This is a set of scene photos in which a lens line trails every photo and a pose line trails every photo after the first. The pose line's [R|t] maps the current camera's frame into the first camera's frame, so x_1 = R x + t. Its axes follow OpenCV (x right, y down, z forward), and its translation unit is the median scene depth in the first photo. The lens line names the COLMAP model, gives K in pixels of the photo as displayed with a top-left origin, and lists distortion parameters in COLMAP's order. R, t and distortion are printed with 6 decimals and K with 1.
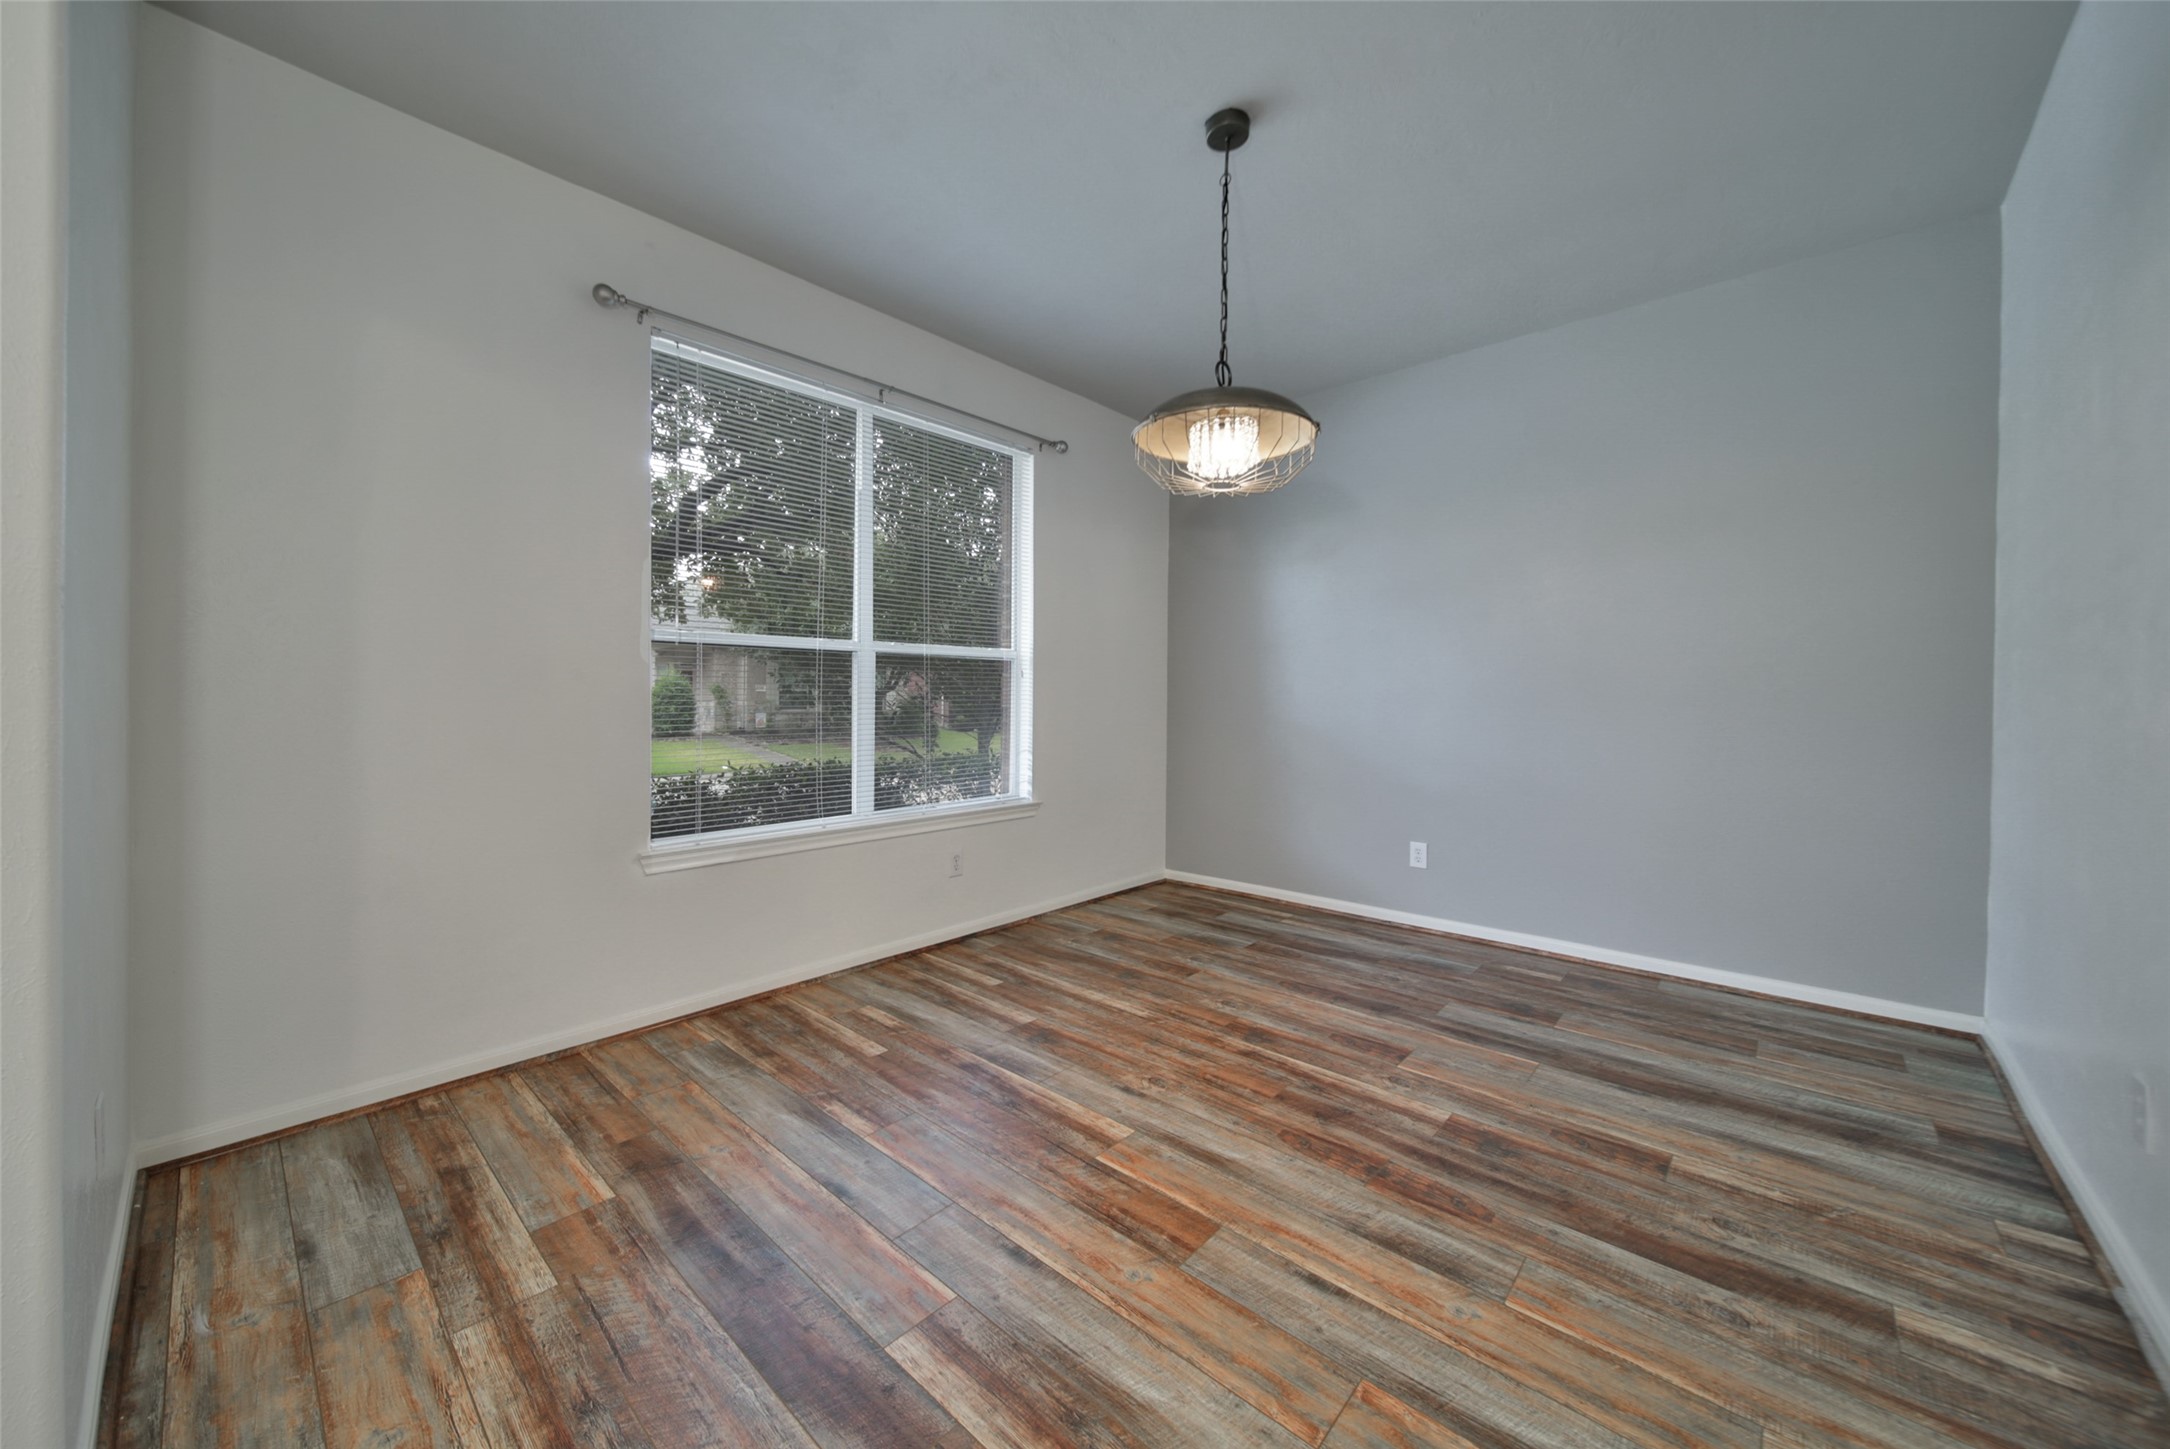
lens RADIAL K [[785.7, 0, 1080.6], [0, 785.7, 717.5], [0, 0, 1]] dist [0.000074, -0.000110]
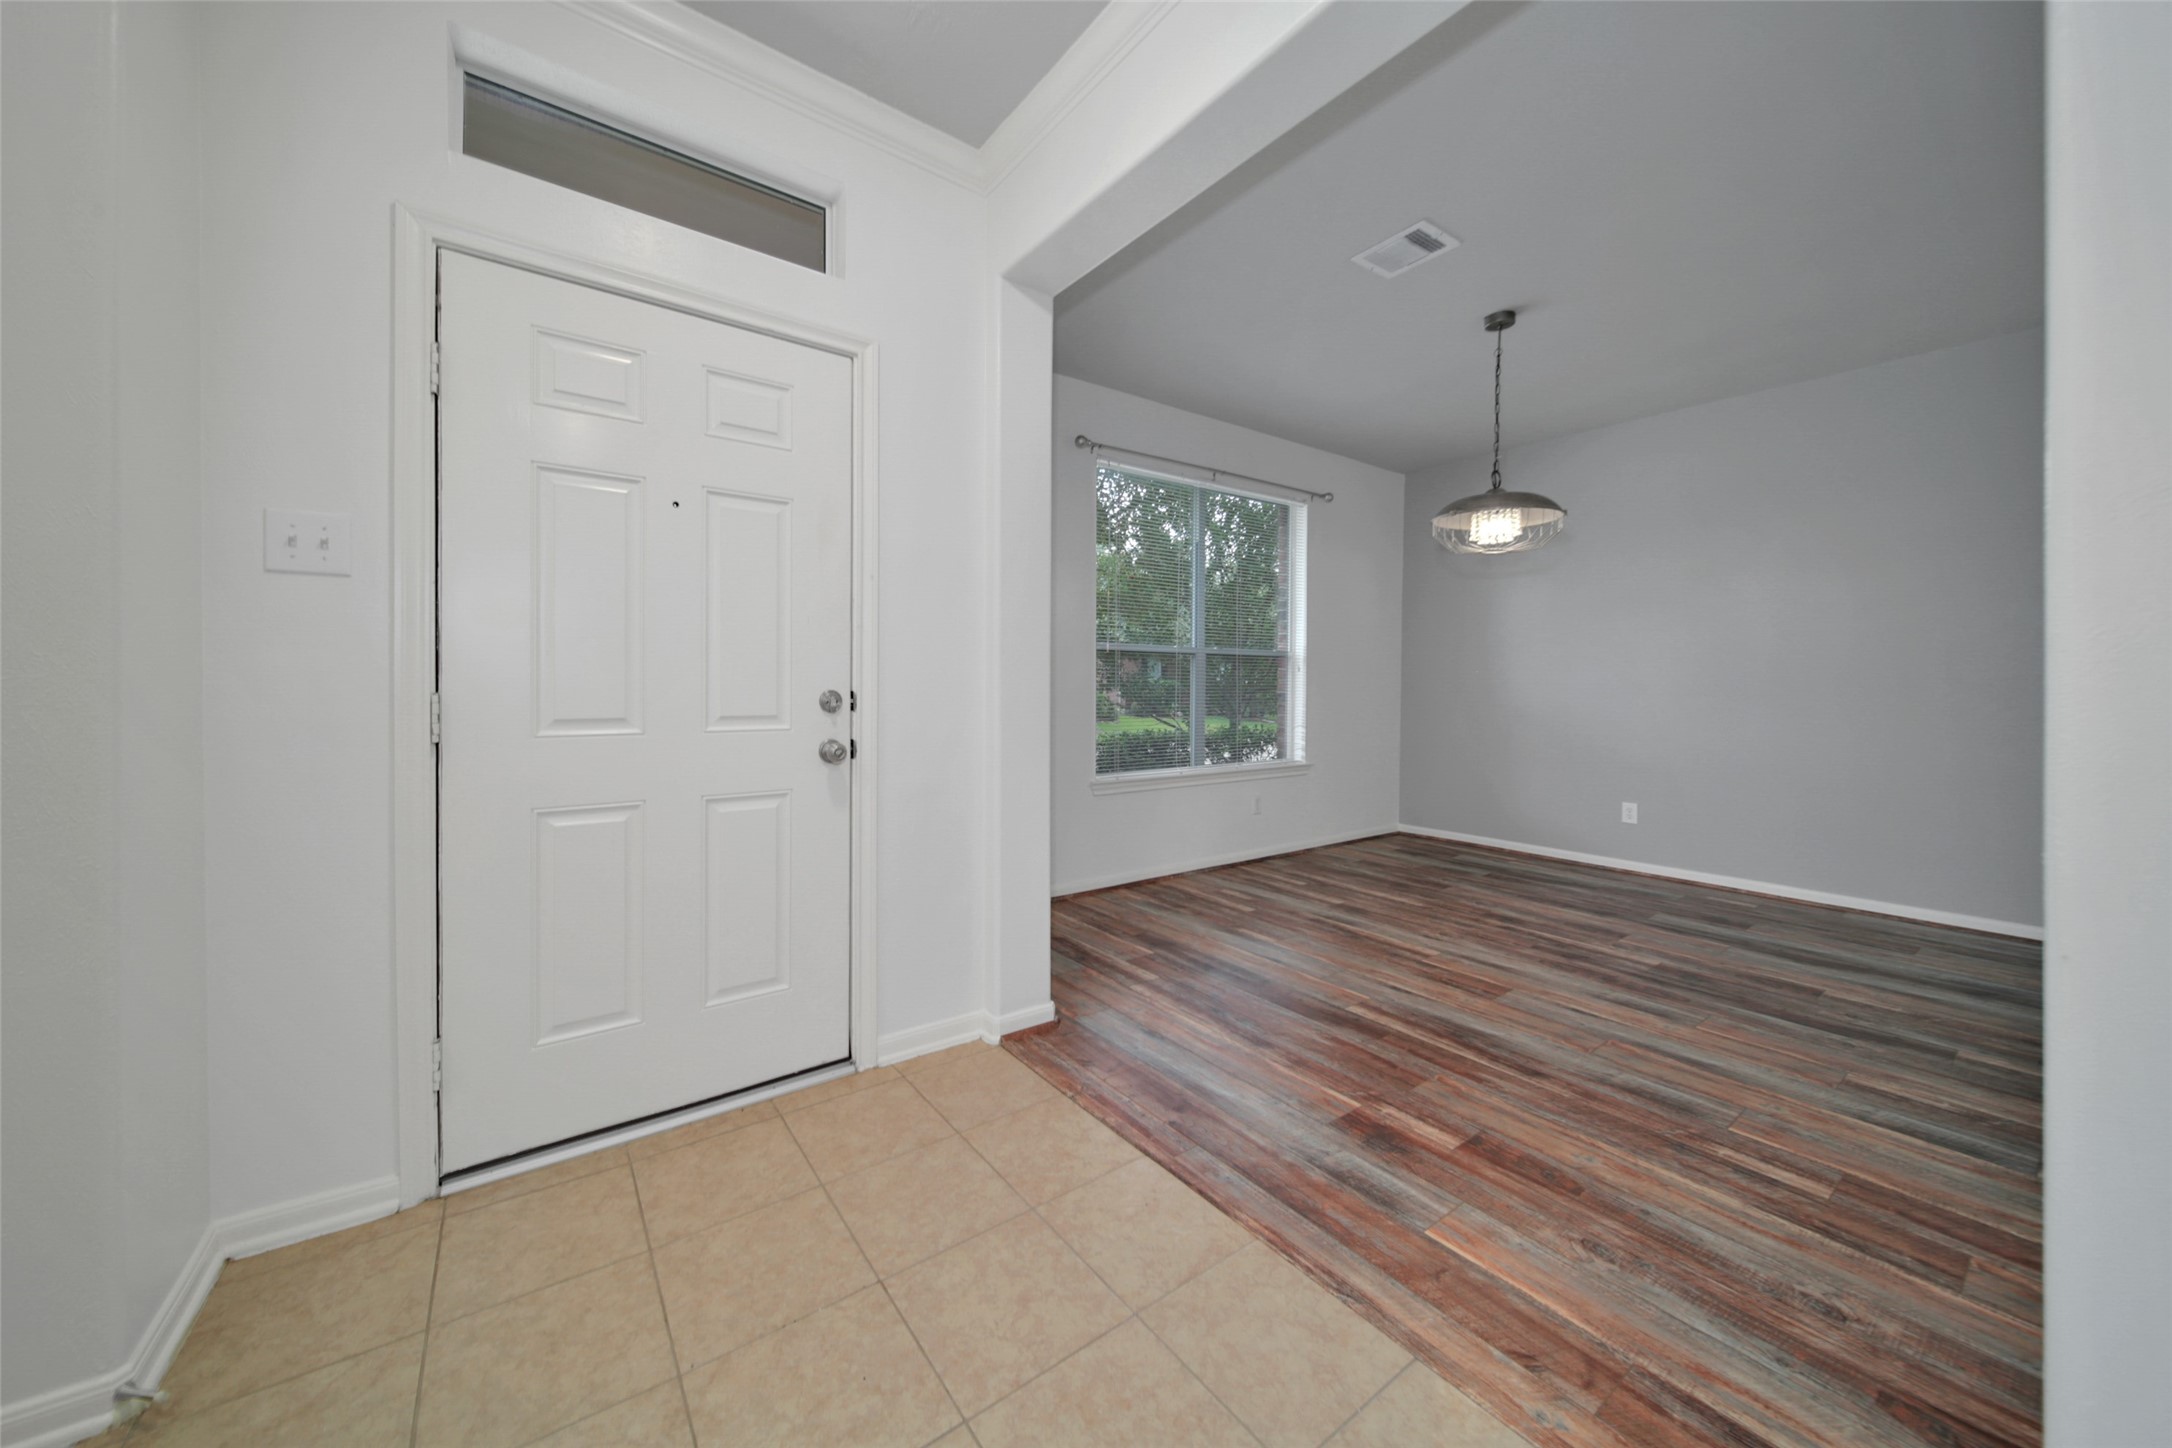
lens RADIAL K [[754.5, 0, 1086.9], [0, 754.5, 700.0], [0, 0, 1]] dist [0.001103, -0.000448]
pose [[0.979036, 0.008981, -0.203490, -0.294361], [-0.009959, 0.999943, -0.003783, 0.011967], [0.203444, 0.005730, 0.979070, -0.601079]]
